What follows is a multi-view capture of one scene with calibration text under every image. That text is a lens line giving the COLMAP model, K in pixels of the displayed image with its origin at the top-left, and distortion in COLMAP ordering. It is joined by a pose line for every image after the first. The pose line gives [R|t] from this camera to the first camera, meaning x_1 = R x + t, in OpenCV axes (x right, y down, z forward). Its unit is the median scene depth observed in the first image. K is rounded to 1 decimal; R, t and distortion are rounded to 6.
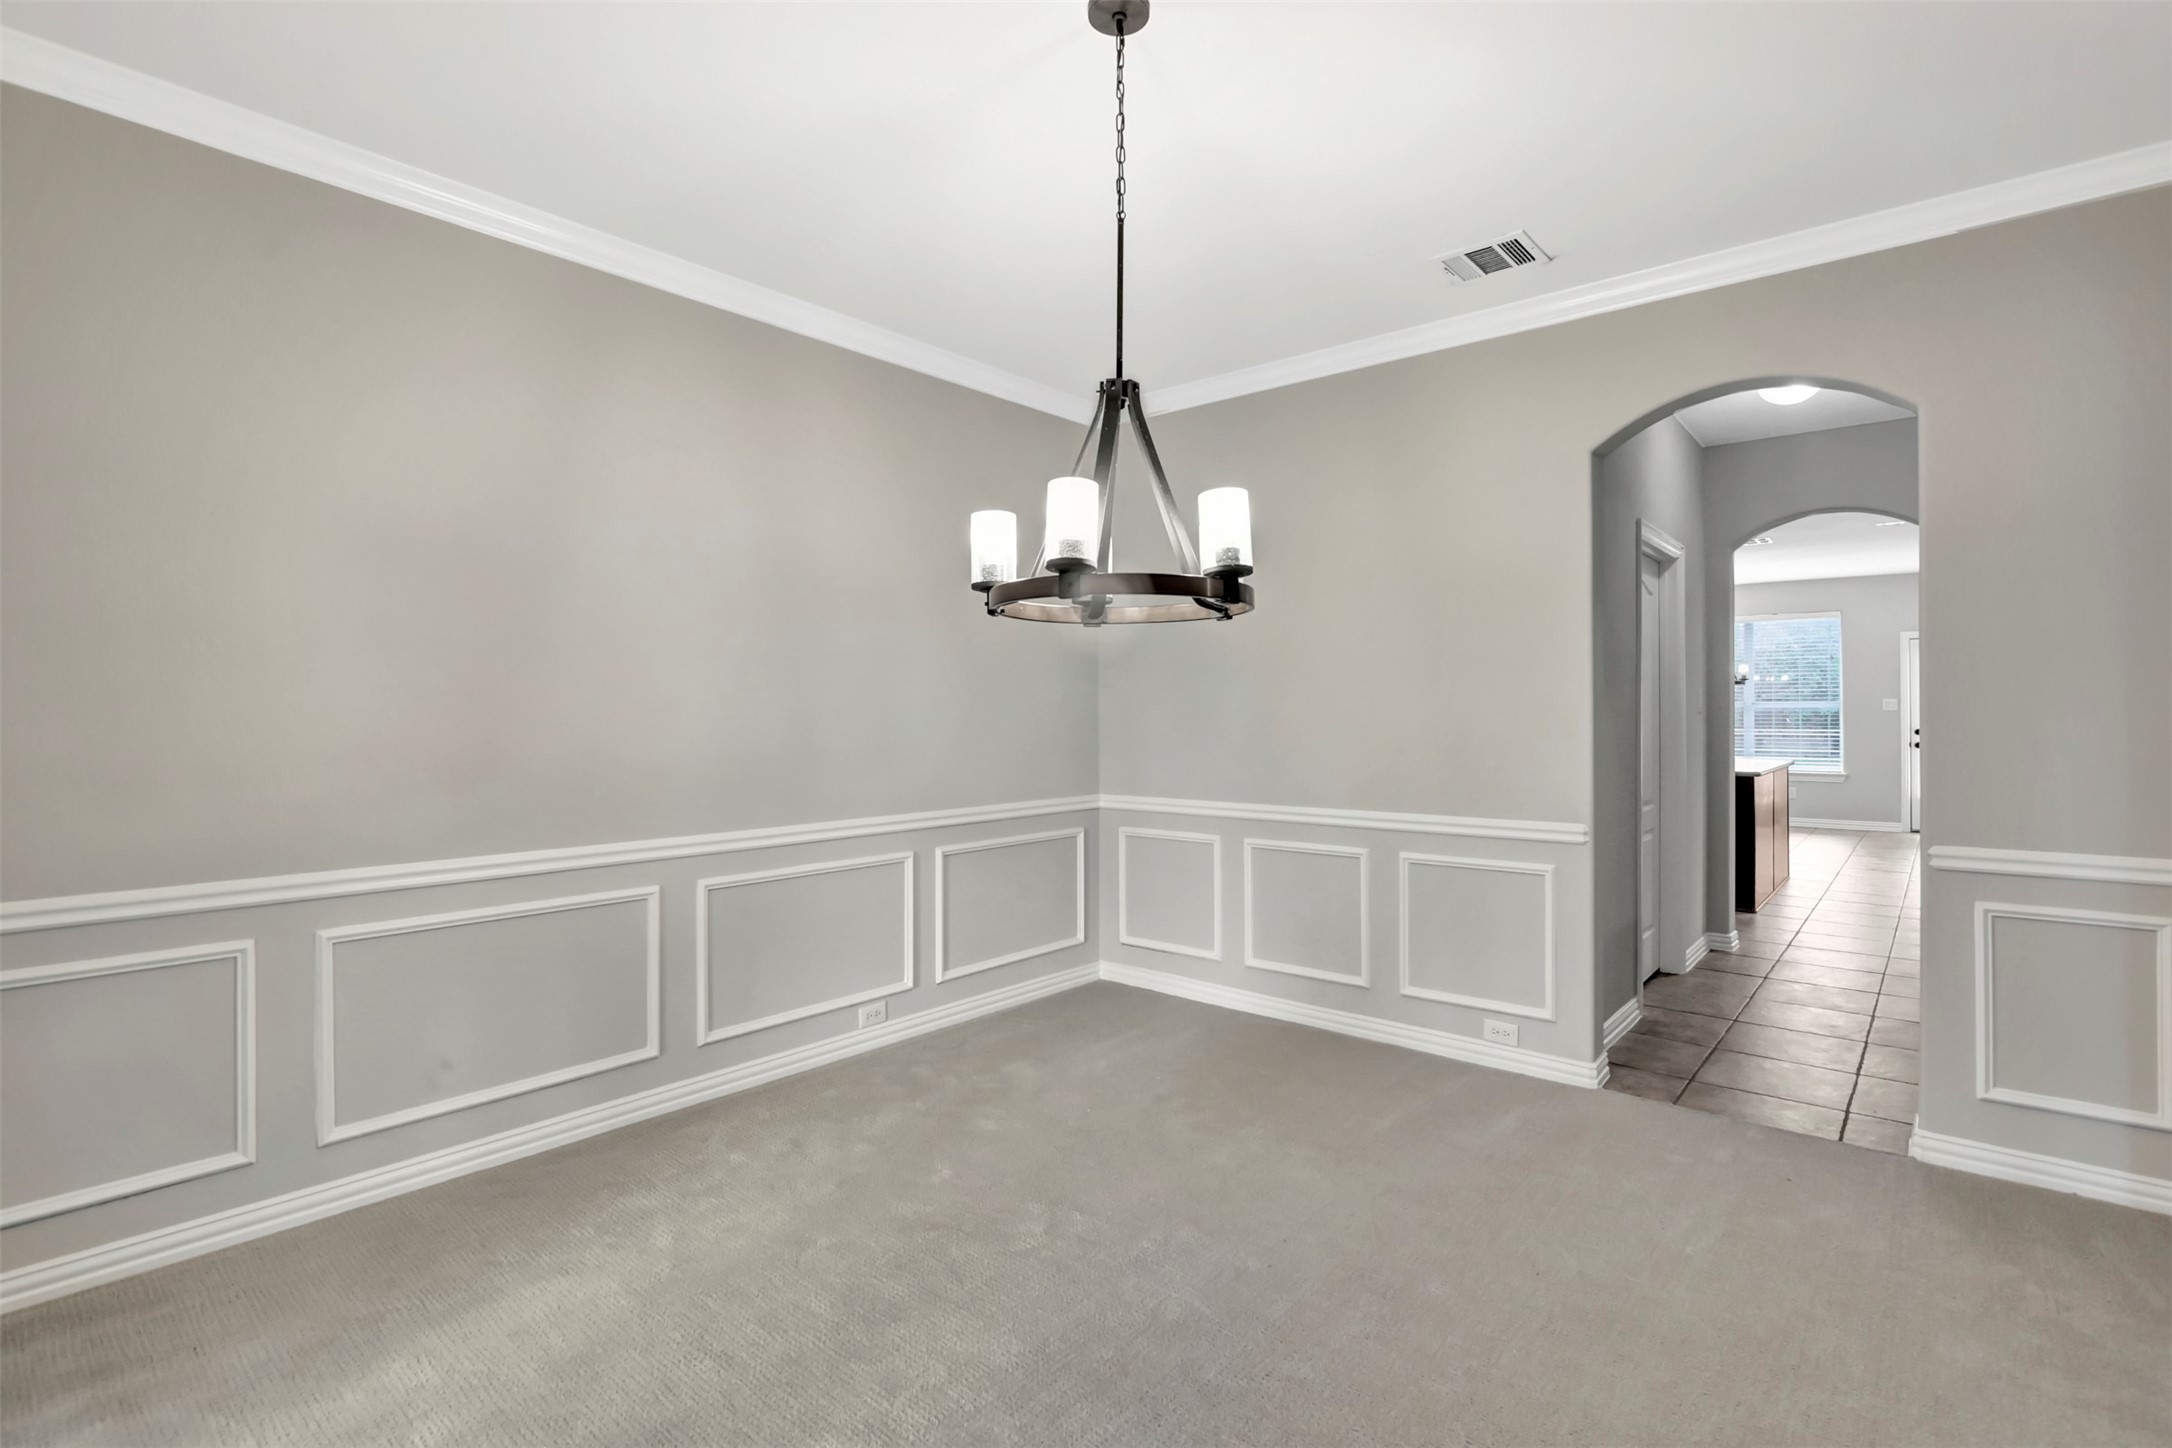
lens RADIAL K [[1015.0, 0, 1105.6], [0, 1015.0, 725.4], [0, 0, 1]] dist [-0.018788, 0.002150]
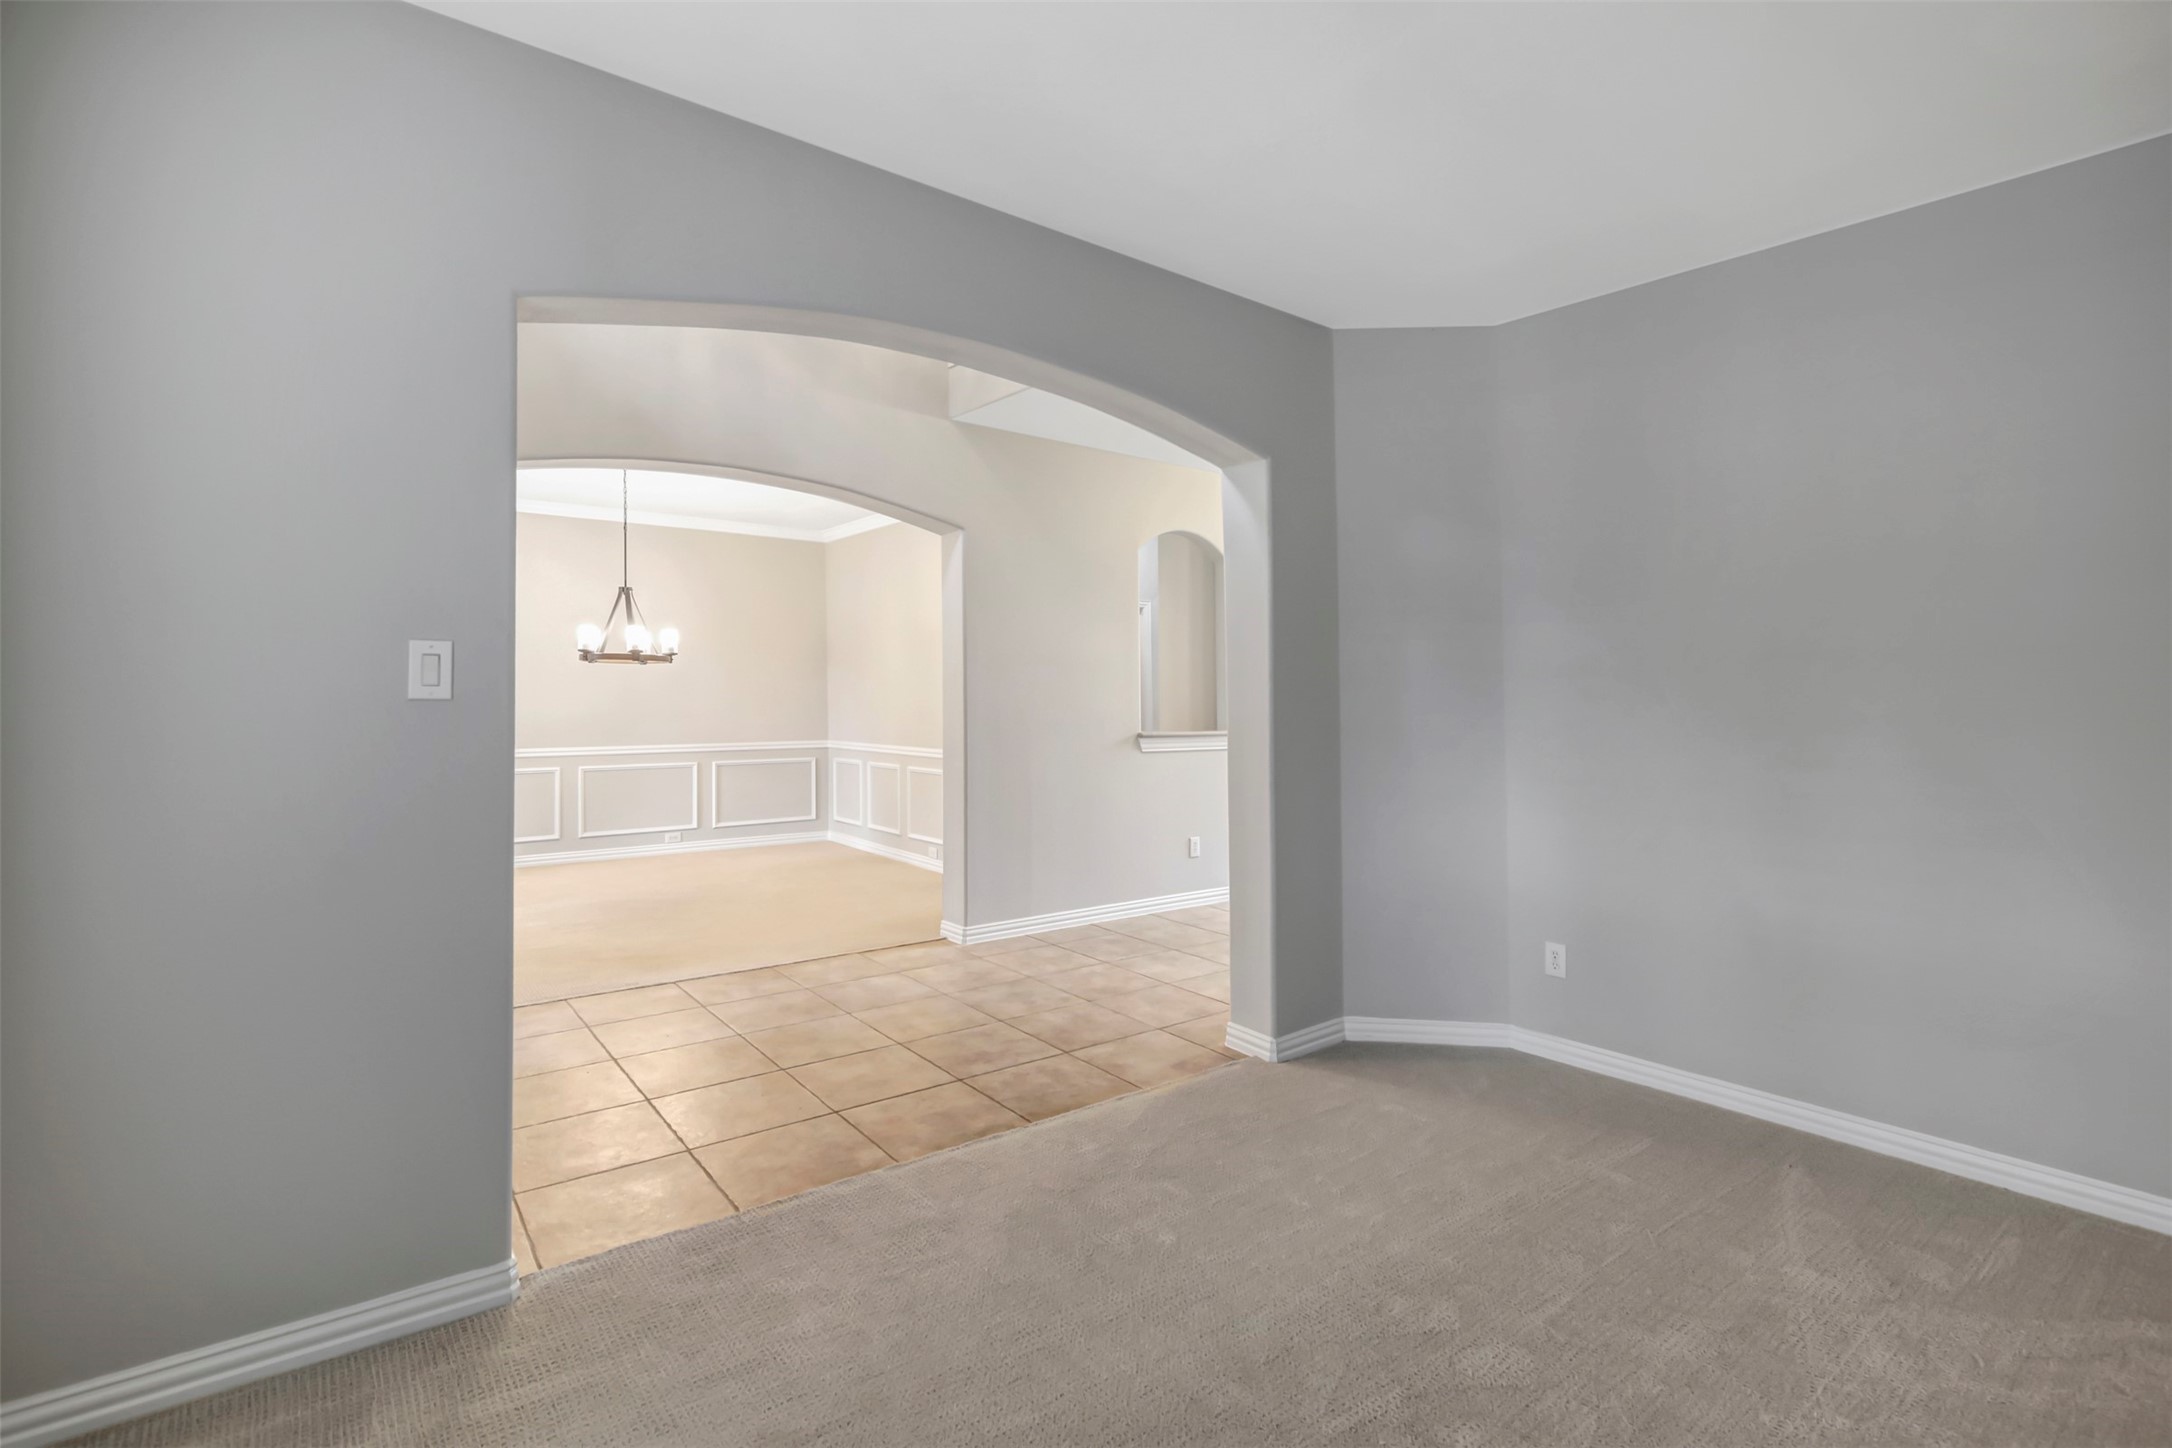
lens RADIAL K [[1015.0, 0, 1076.3], [0, 1015.0, 717.2], [0, 0, 1]] dist [-0.018788, 0.002150]
pose [[0.981898, 0.014244, -0.188872, 0.944836], [-0.012095, 0.999848, 0.012528, -0.002323], [0.189022, -0.010017, 0.981922, -0.869235]]
